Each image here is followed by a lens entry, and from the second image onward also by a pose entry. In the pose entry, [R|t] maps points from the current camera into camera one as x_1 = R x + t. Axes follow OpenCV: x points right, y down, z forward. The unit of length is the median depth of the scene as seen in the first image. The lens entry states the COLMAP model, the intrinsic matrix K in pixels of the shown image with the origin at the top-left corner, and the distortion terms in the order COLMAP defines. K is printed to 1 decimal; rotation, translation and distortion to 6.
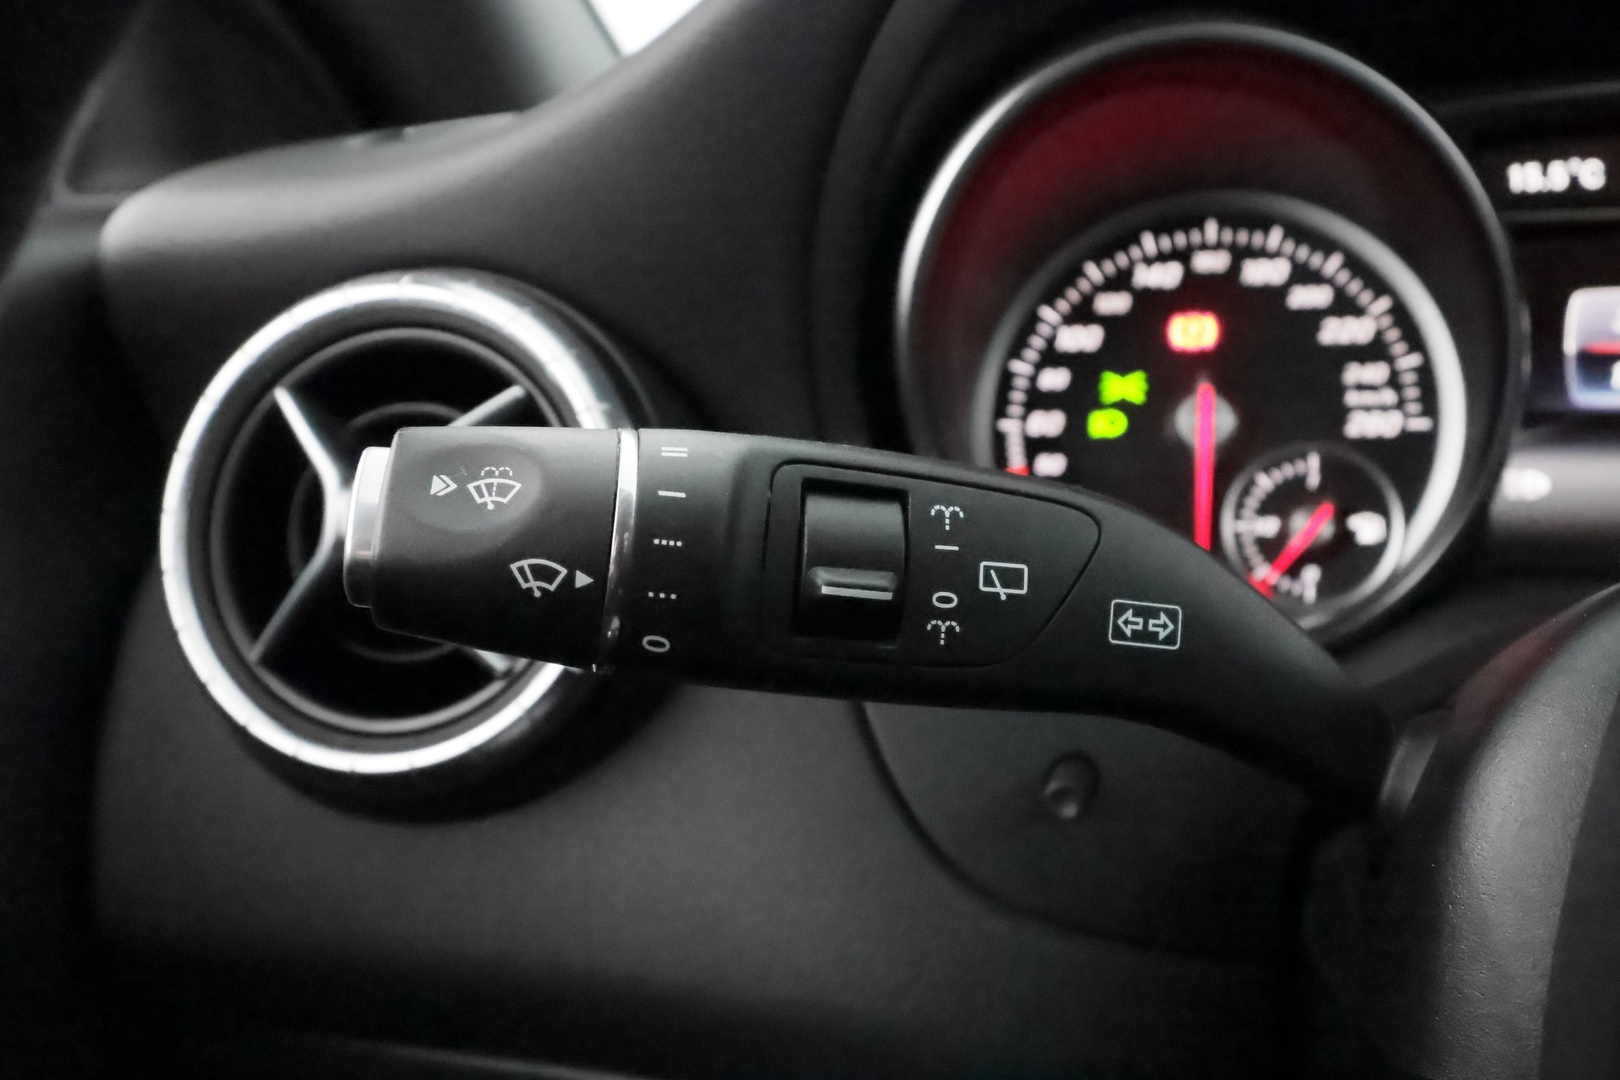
lens RADIAL K [[1297.4, 0, 810.0], [0, 1297.4, 540.0], [0, 0, 1]] dist [0.015160, -0.001546]
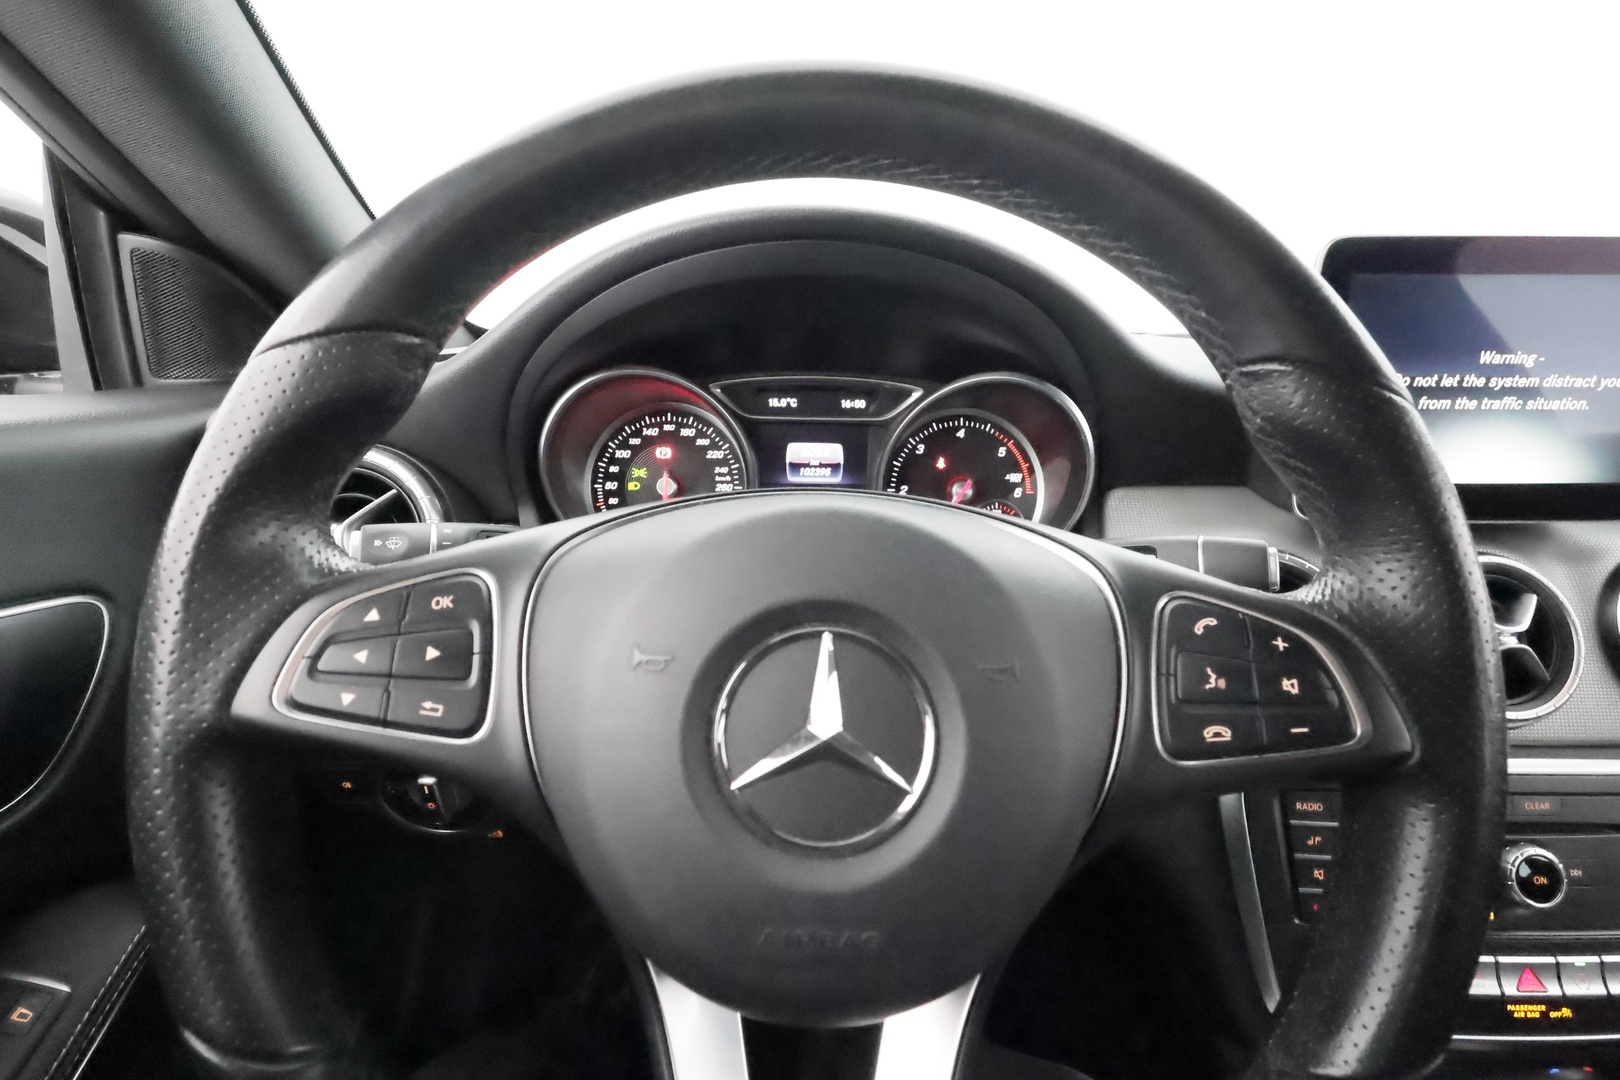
lens RADIAL K [[758.3, 0, 810.0], [0, 758.3, 540.0], [0, 0, 1]] dist [0.002358, 0.000531]
pose [[0.957201, -0.030791, 0.287782, 0.125611], [0.010623, 0.997392, 0.071383, -0.089430], [-0.289229, -0.065271, 0.955032, -0.655518]]
